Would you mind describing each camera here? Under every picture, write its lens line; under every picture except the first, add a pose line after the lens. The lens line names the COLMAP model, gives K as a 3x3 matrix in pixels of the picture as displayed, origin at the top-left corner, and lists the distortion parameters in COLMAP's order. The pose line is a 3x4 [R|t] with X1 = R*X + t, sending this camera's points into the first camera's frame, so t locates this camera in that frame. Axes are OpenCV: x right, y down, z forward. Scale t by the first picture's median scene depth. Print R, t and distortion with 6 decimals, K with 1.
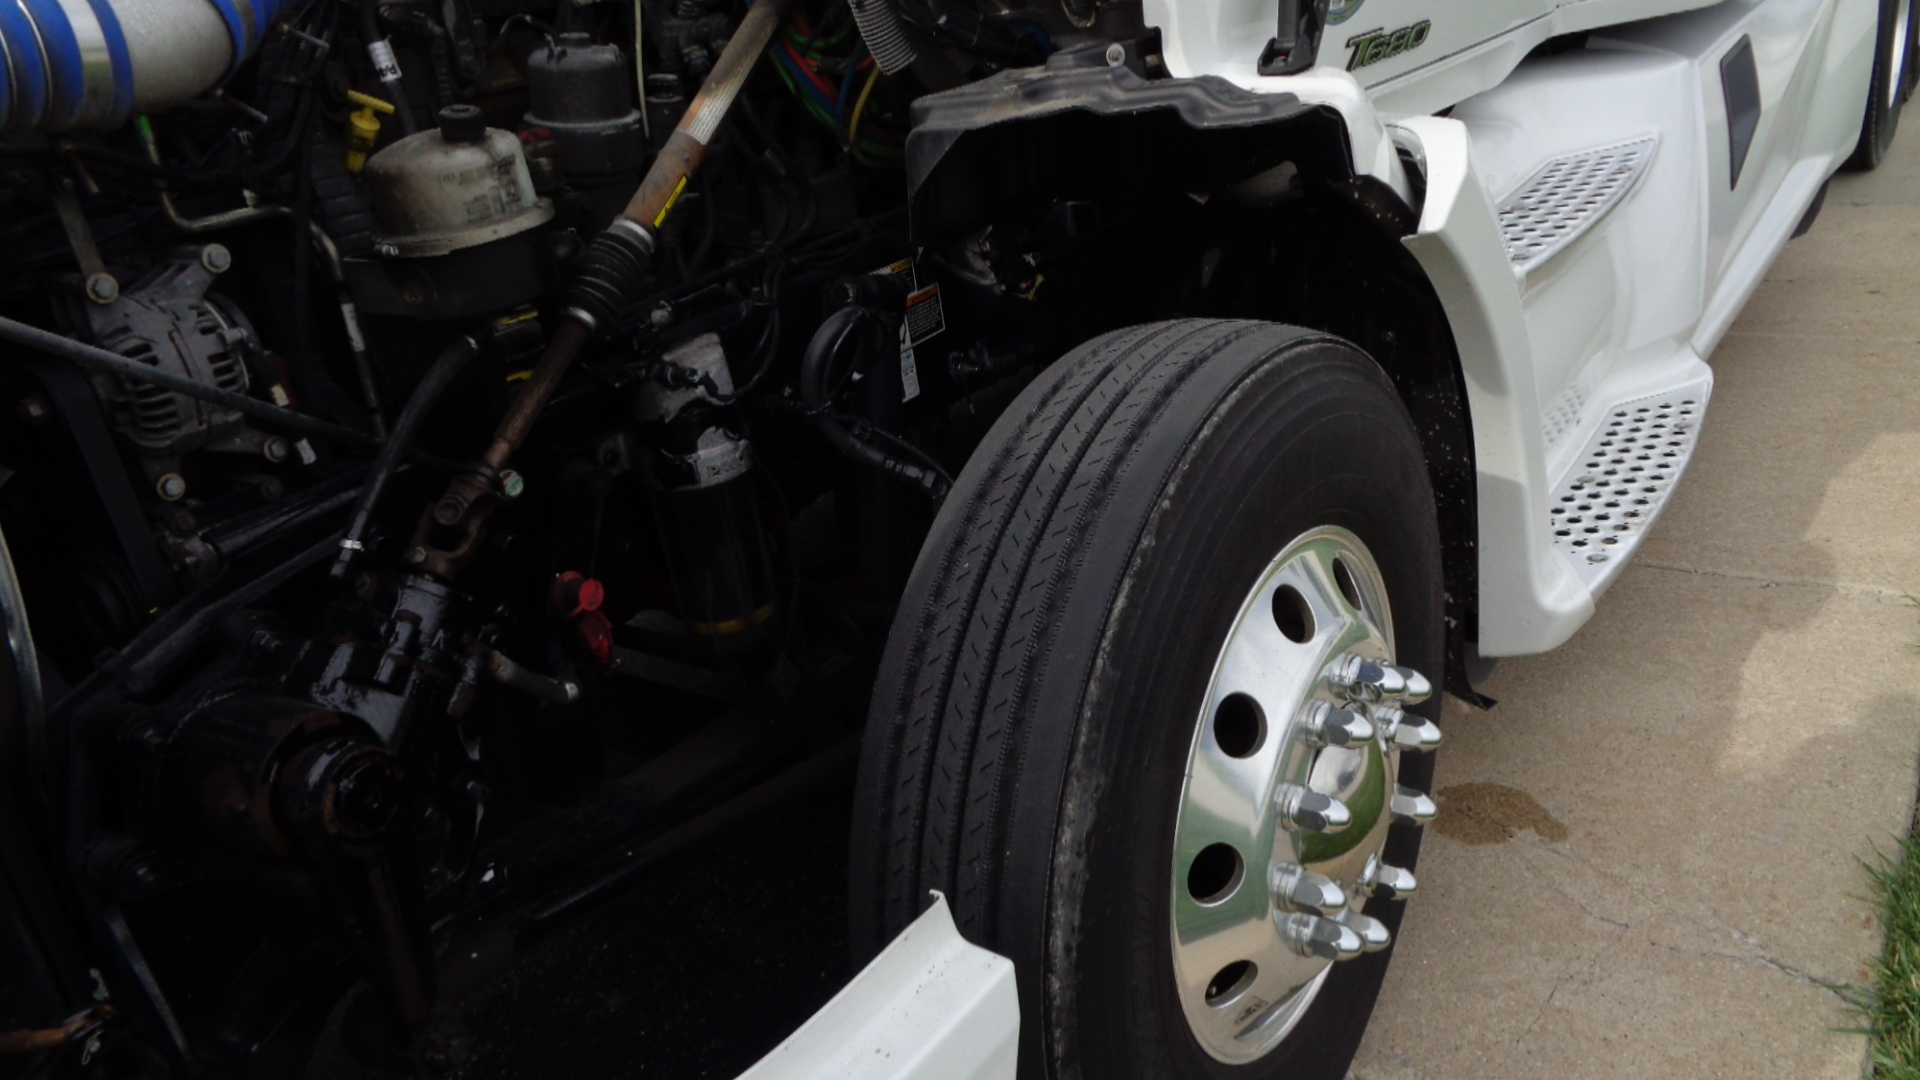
lens RADIAL K [[1433.8, 0, 969.4], [0, 1433.8, 539.5], [0, 0, 1]] dist [-0.001980, 0.001061]
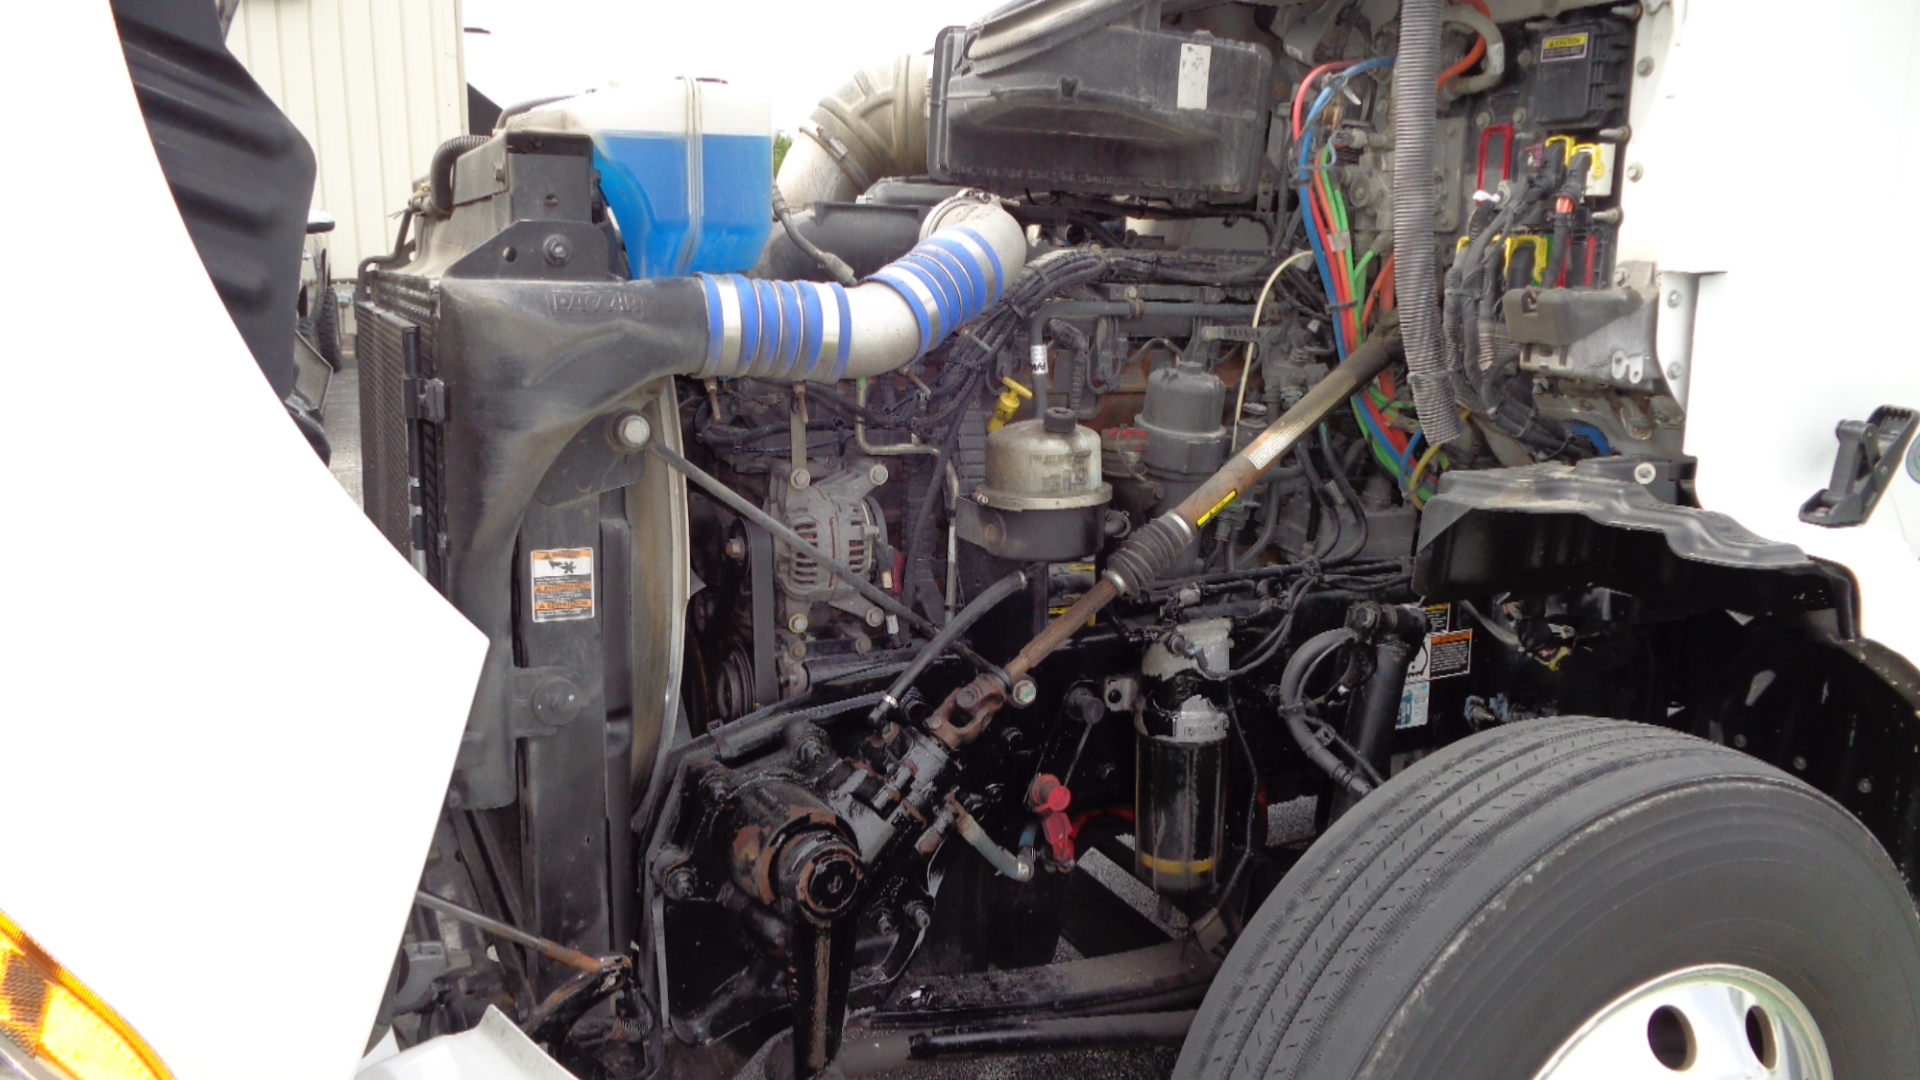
lens RADIAL K [[1446.7, 0, 965.3], [0, 1446.7, 545.0], [0, 0, 1]] dist [0.001239, -0.001472]
pose [[0.861005, 0.237243, -0.449874, 0.182420], [-0.313012, 0.944357, -0.101058, -0.016809], [0.400867, 0.227827, 0.887356, -0.180946]]
